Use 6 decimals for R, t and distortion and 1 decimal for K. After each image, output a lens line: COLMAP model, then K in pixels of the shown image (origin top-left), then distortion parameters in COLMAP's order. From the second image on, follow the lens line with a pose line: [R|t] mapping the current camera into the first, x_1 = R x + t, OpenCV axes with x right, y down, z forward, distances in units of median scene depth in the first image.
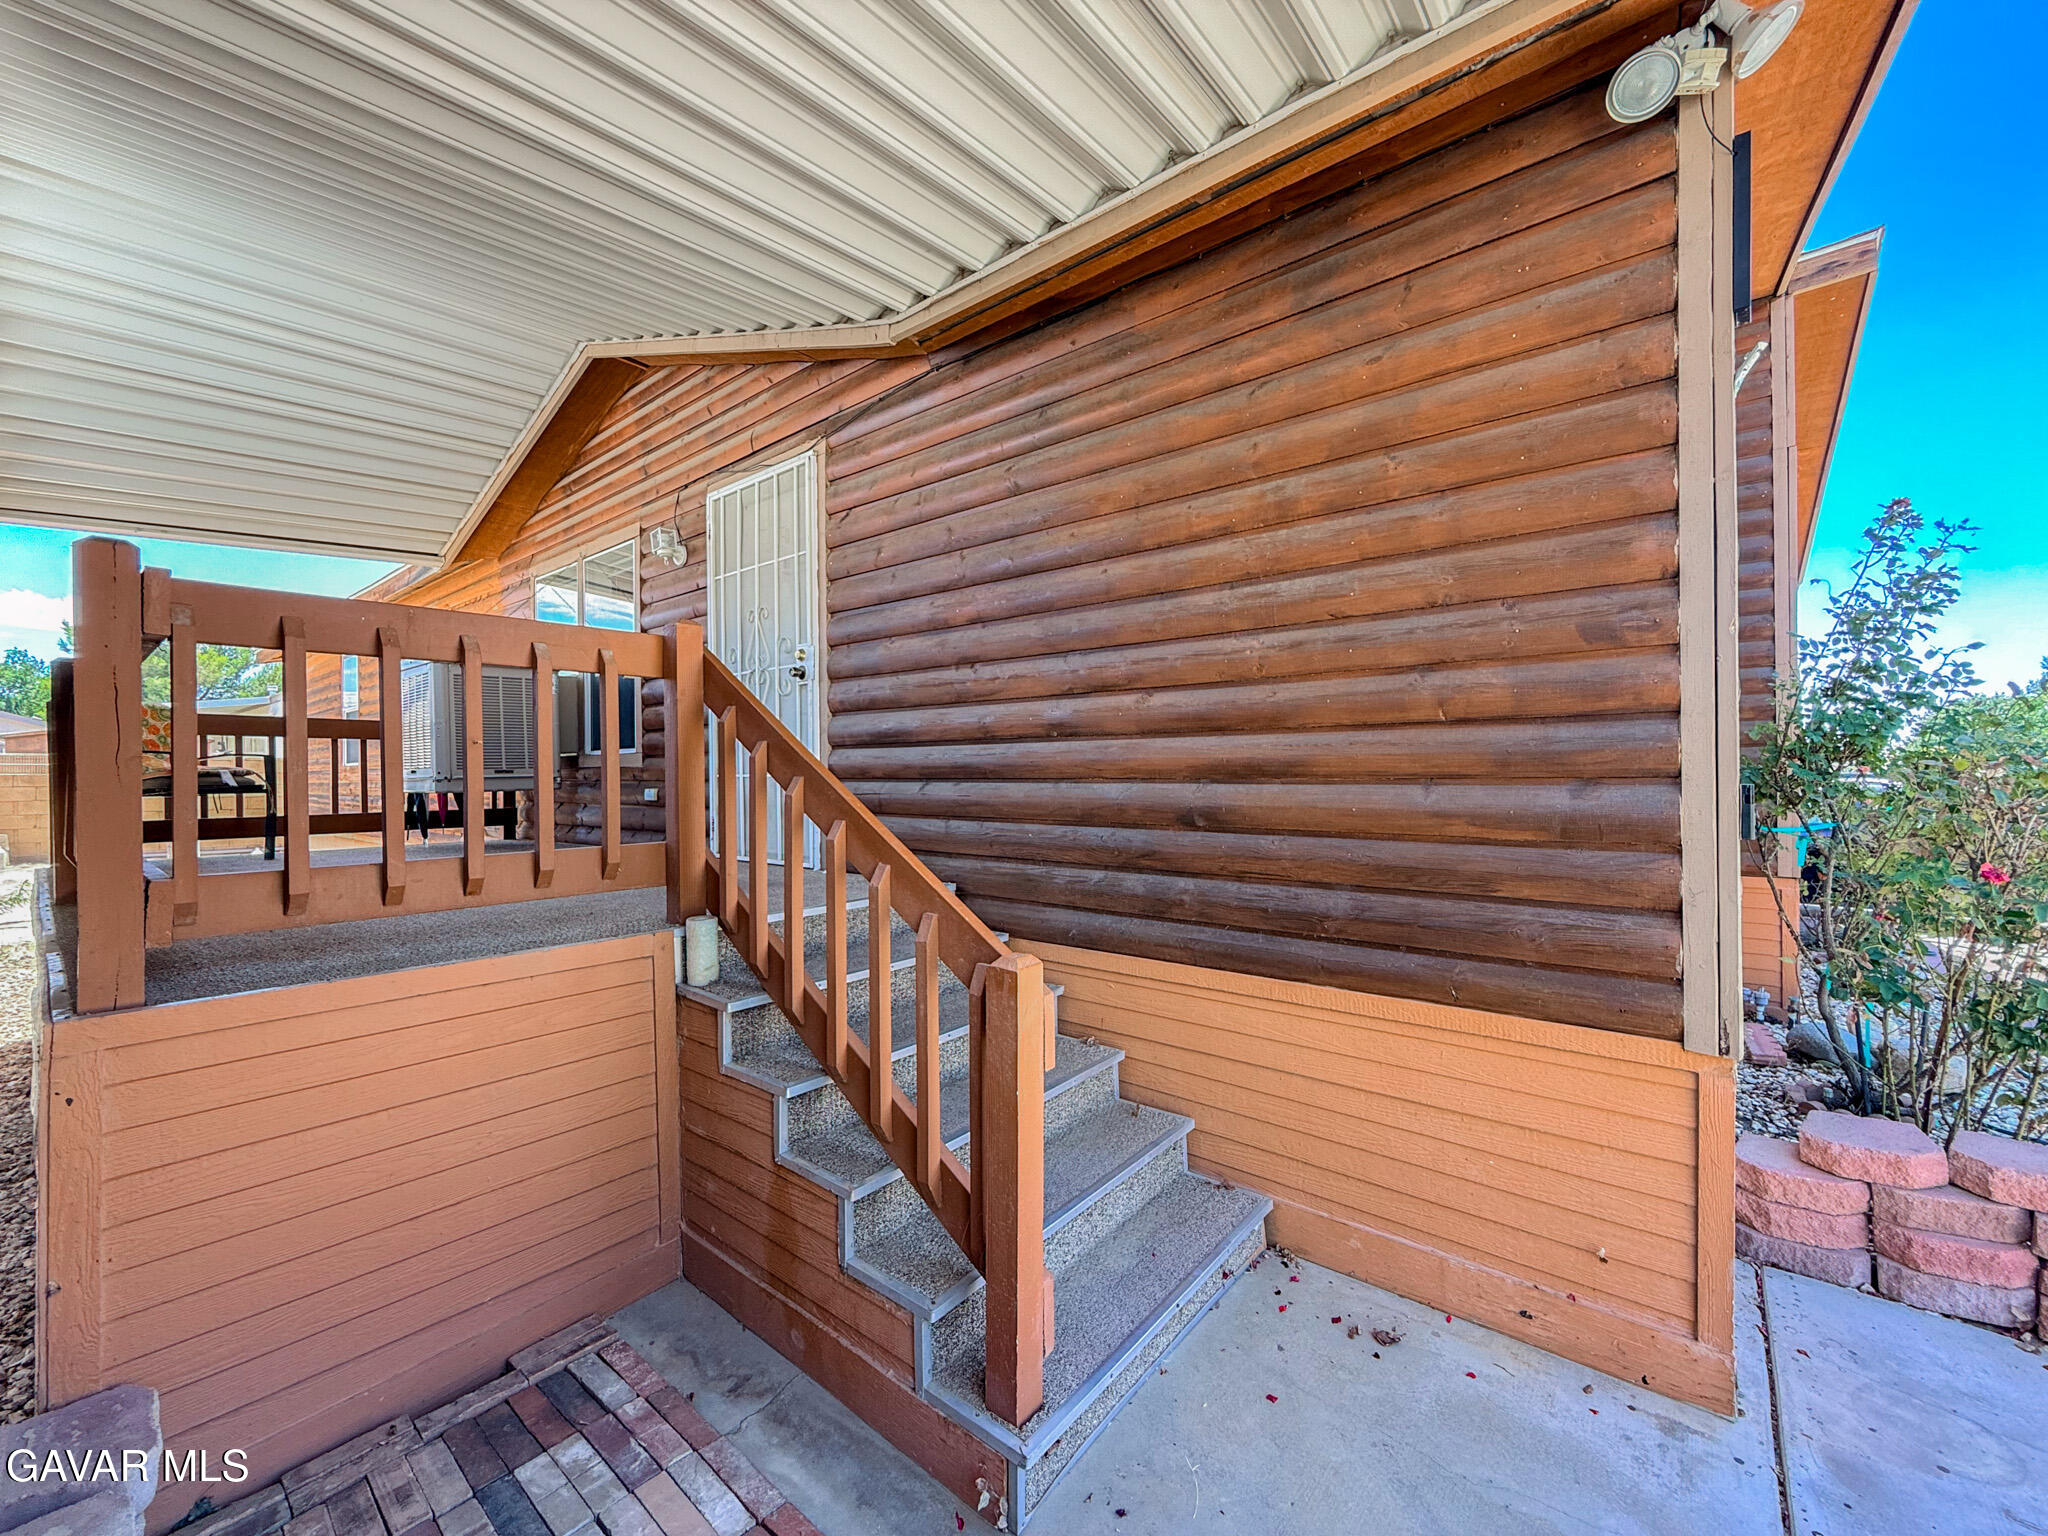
lens RADIAL K [[826.3, 0, 1025.0], [0, 826.3, 772.8], [0, 0, 1]] dist [0.001383, 0.000098]
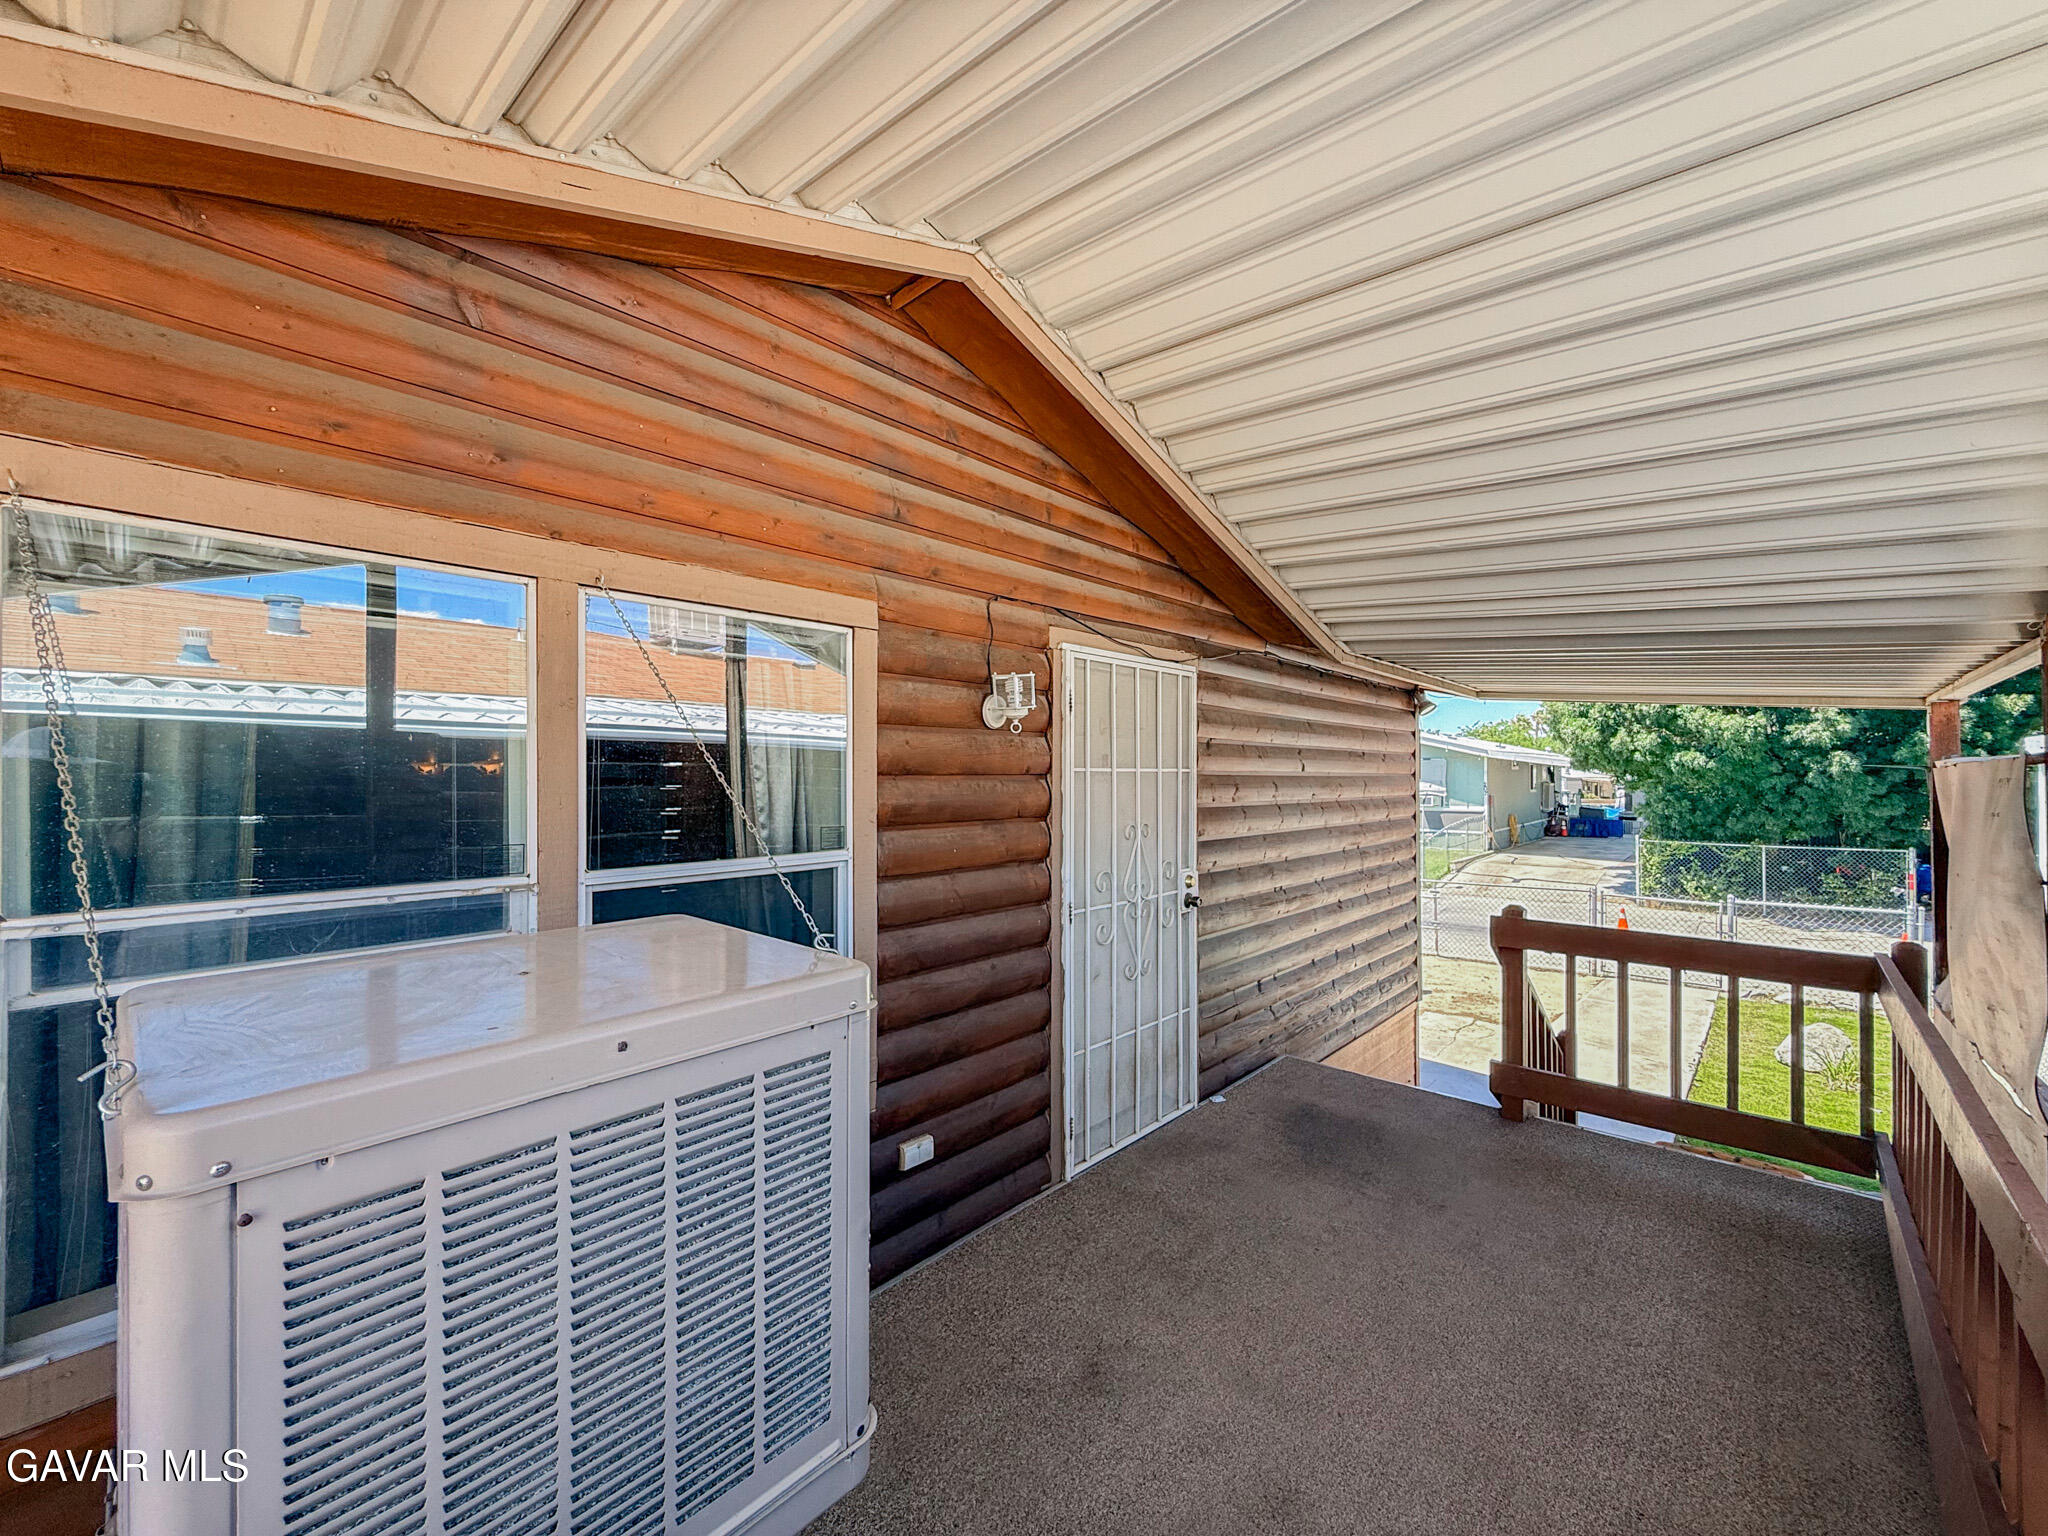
lens RADIAL K [[826.3, 0, 1013.8], [0, 826.3, 781.0], [0, 0, 1]] dist [0.001383, 0.000098]
pose [[0.054898, 0.009797, 0.998444, -1.243645], [0.004144, 0.999941, -0.010039, -0.254382], [-0.998483, 0.004689, 0.054854, 1.177354]]
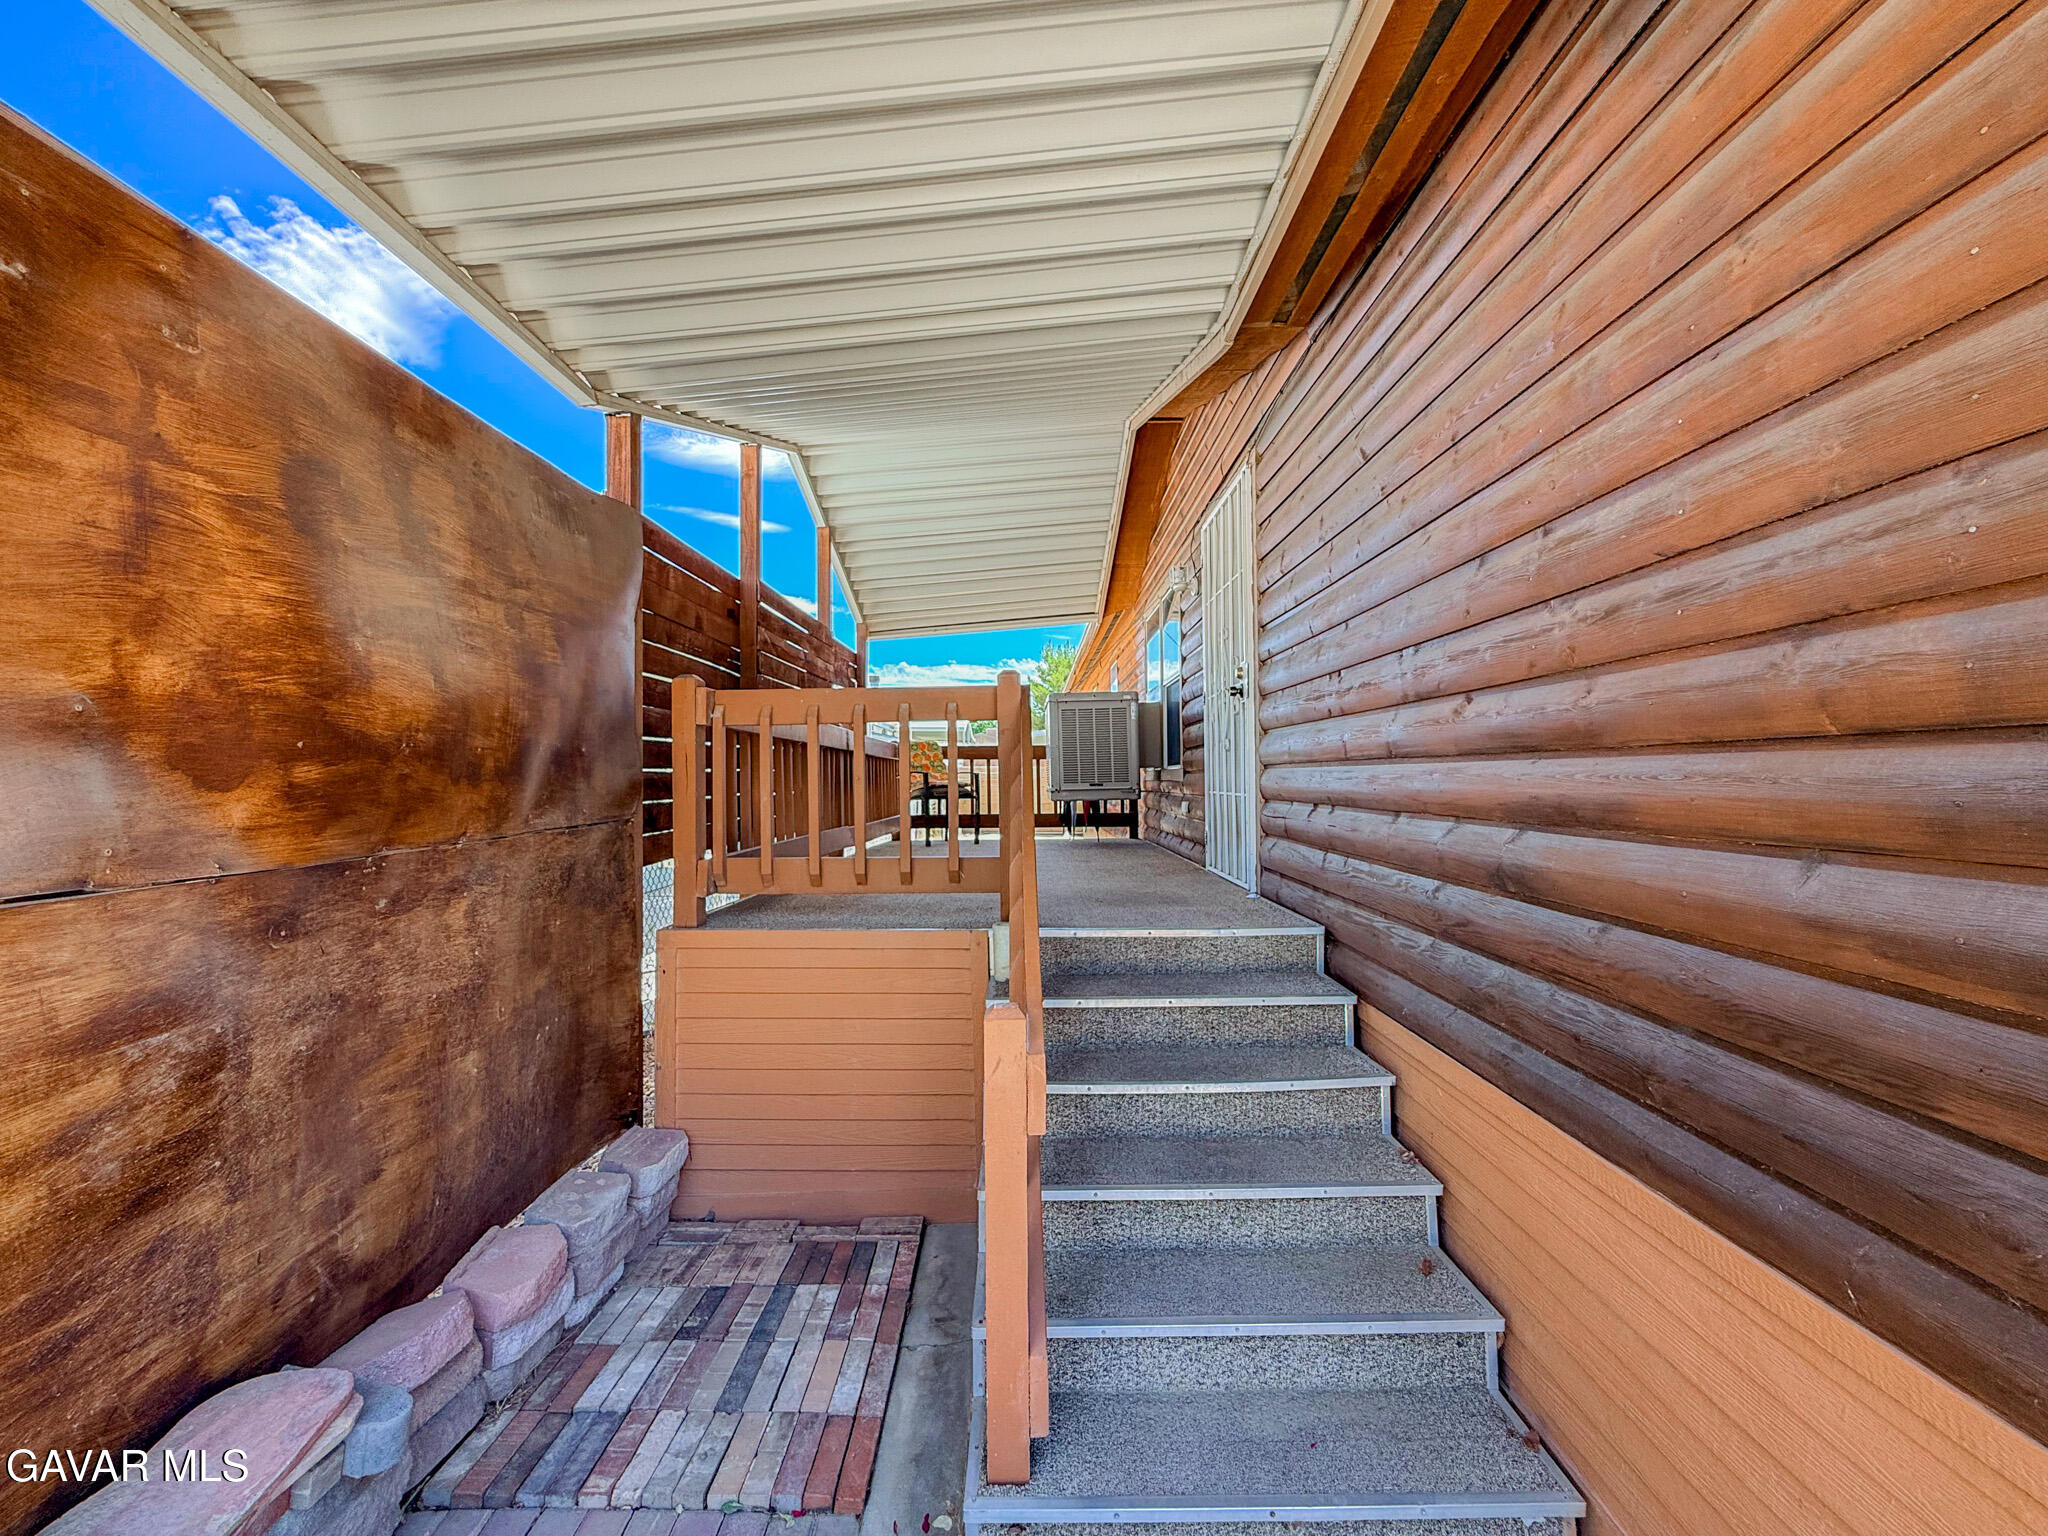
lens RADIAL K [[826.3, 0, 1006.9], [0, 826.3, 769.4], [0, 0, 1]] dist [0.001383, 0.000098]
pose [[0.615771, -0.006880, -0.787895, 0.345160], [0.004389, 0.999976, -0.005301, -0.024222], [0.787913, -0.000194, 0.615787, 0.178251]]
